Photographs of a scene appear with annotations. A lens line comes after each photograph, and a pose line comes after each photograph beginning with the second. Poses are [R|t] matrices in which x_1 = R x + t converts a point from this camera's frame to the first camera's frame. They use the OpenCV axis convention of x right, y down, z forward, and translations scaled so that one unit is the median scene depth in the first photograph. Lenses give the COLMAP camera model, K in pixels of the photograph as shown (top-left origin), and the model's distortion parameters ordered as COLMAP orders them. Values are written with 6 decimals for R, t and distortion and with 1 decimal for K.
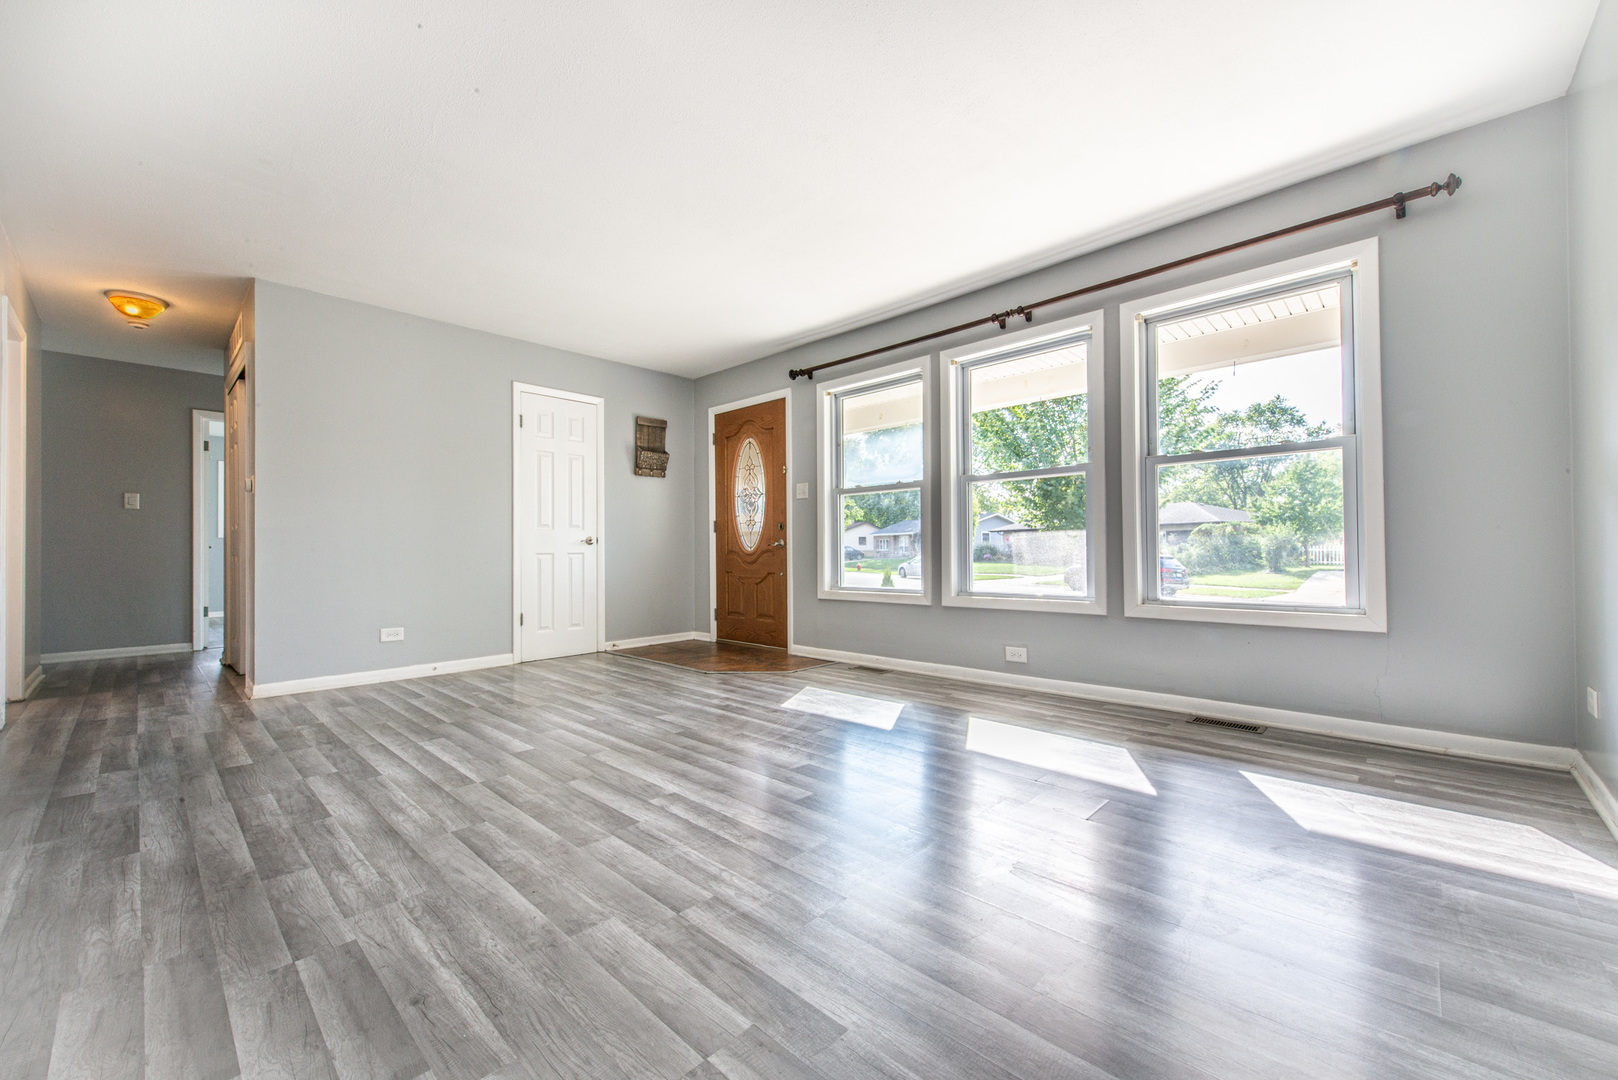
lens RADIAL K [[632.6, 0, 807.3], [0, 632.6, 545.6], [0, 0, 1]] dist [0.010925, -0.002768]
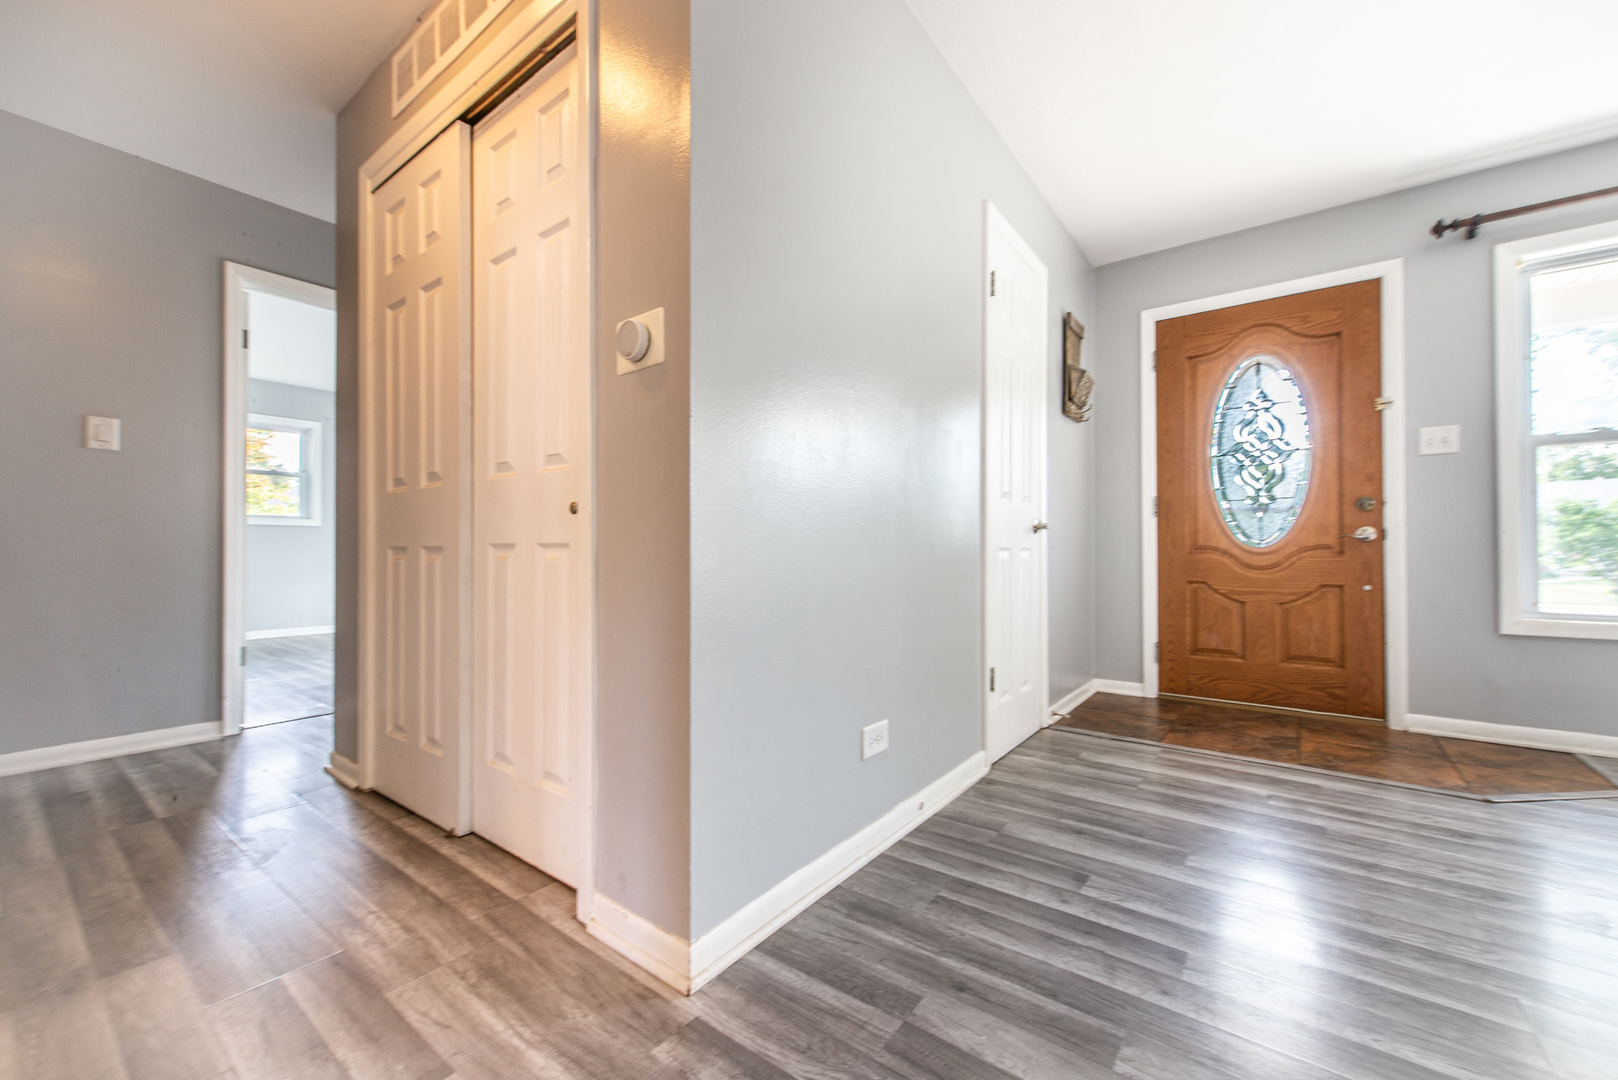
lens RADIAL K [[632.6, 0, 807.3], [0, 632.6, 545.6], [0, 0, 1]] dist [0.010925, -0.002768]
pose [[0.993598, 0.007322, 0.112740, -0.997586], [-0.007112, 0.999972, -0.002264, 0.019458], [-0.112754, 0.001448, 0.993622, 0.791307]]
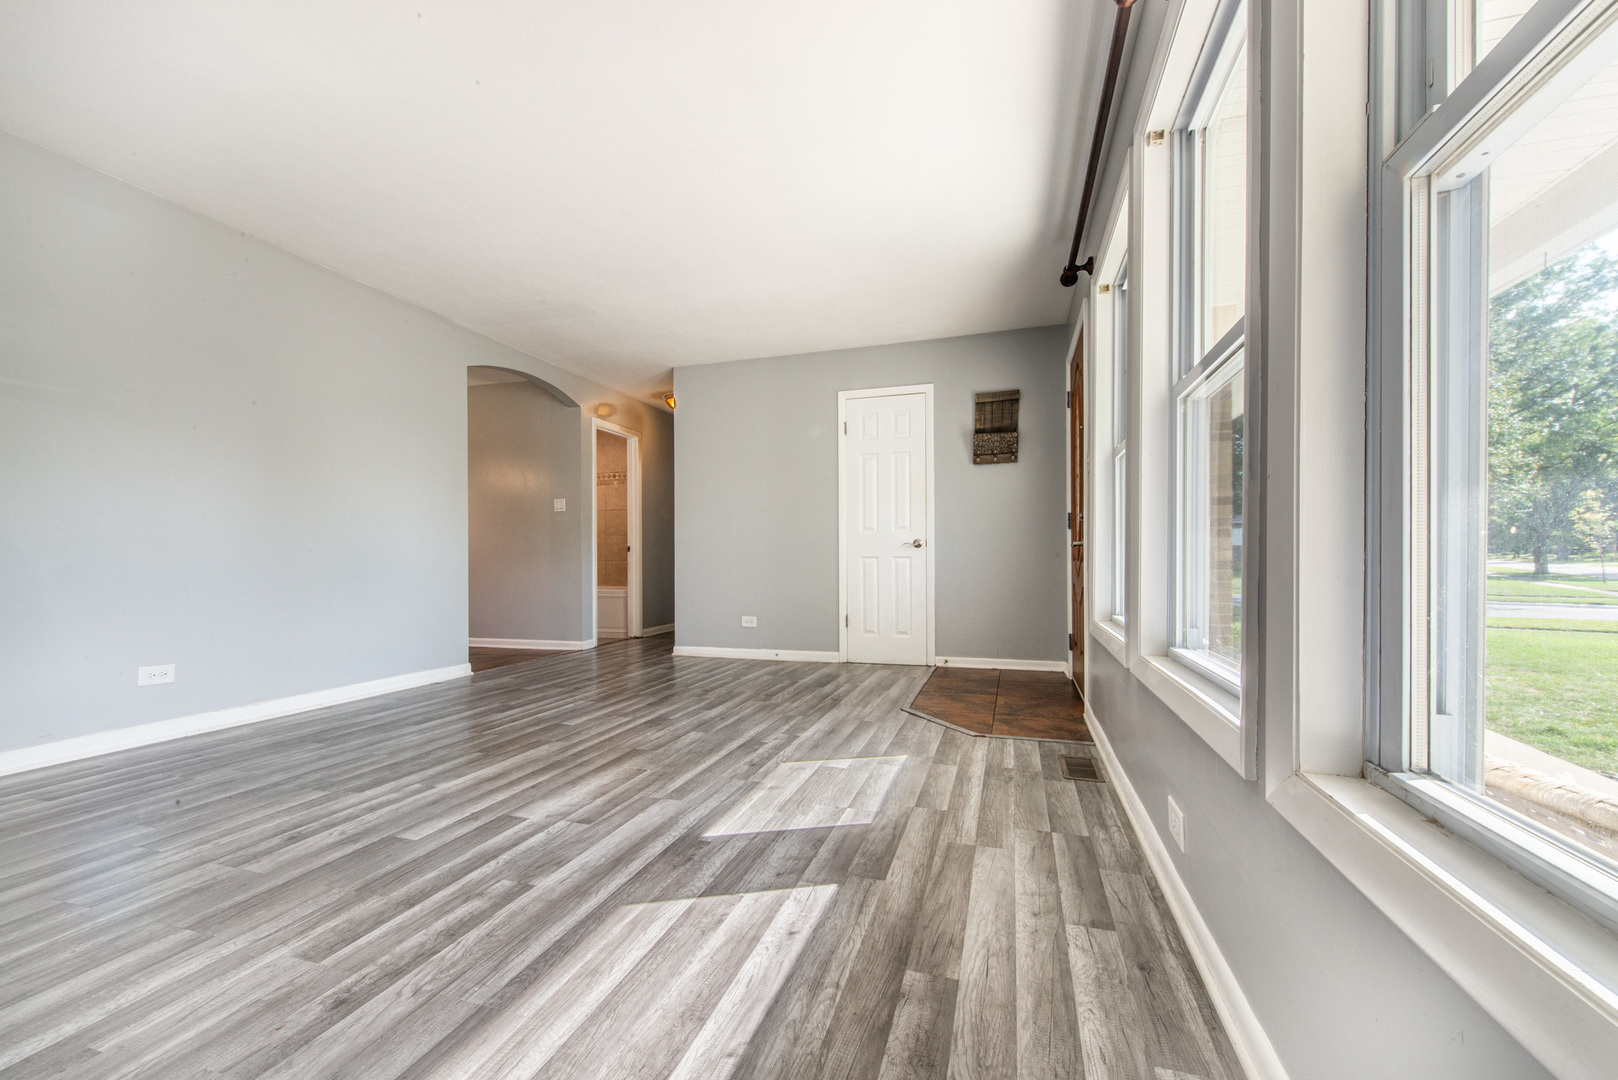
lens RADIAL K [[638.4, 0, 813.2], [0, 638.4, 563.0], [0, 0, 1]] dist [0.012844, -0.002645]
pose [[0.442892, 0.012928, -0.896482, 0.698633], [0.009794, 0.999767, 0.019256, 0.002748], [0.896521, -0.017308, 0.442662, 0.751271]]
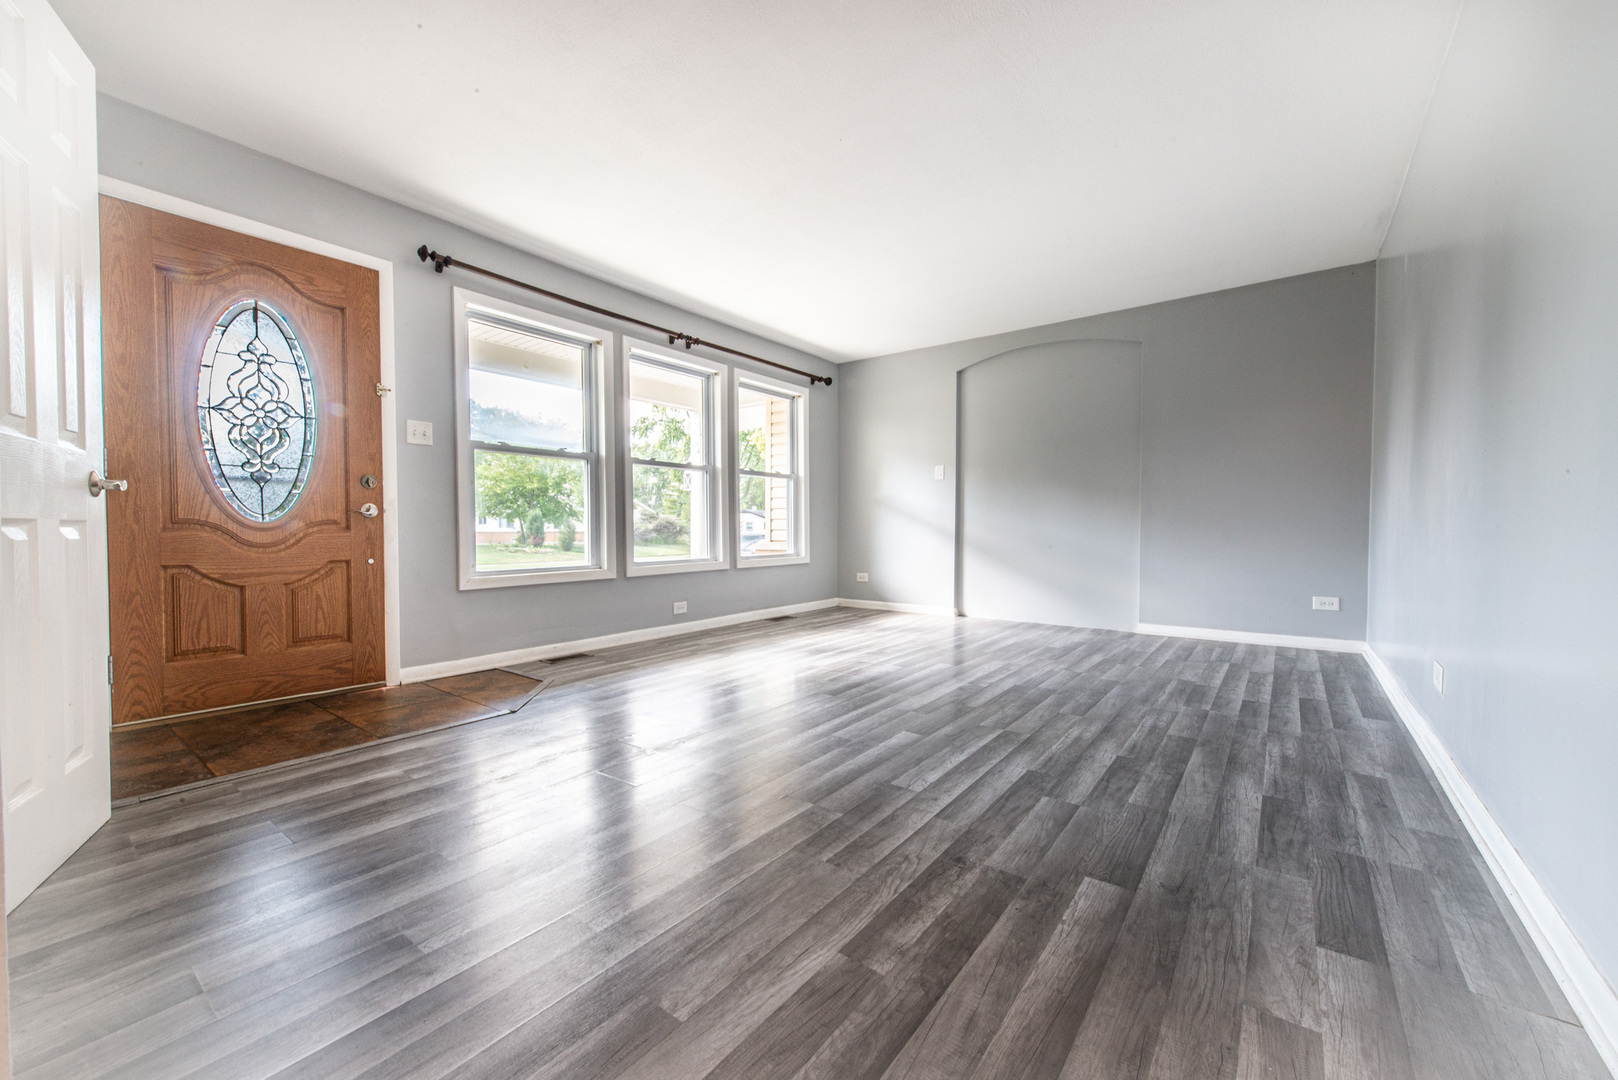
lens RADIAL K [[632.6, 0, 807.3], [0, 632.6, 545.6], [0, 0, 1]] dist [0.010925, -0.002768]
pose [[-0.113075, -0.019441, 0.993396, -1.137758], [-0.007623, 0.999796, 0.018698, 0.025677], [-0.993557, -0.005459, -0.113200, 1.064497]]
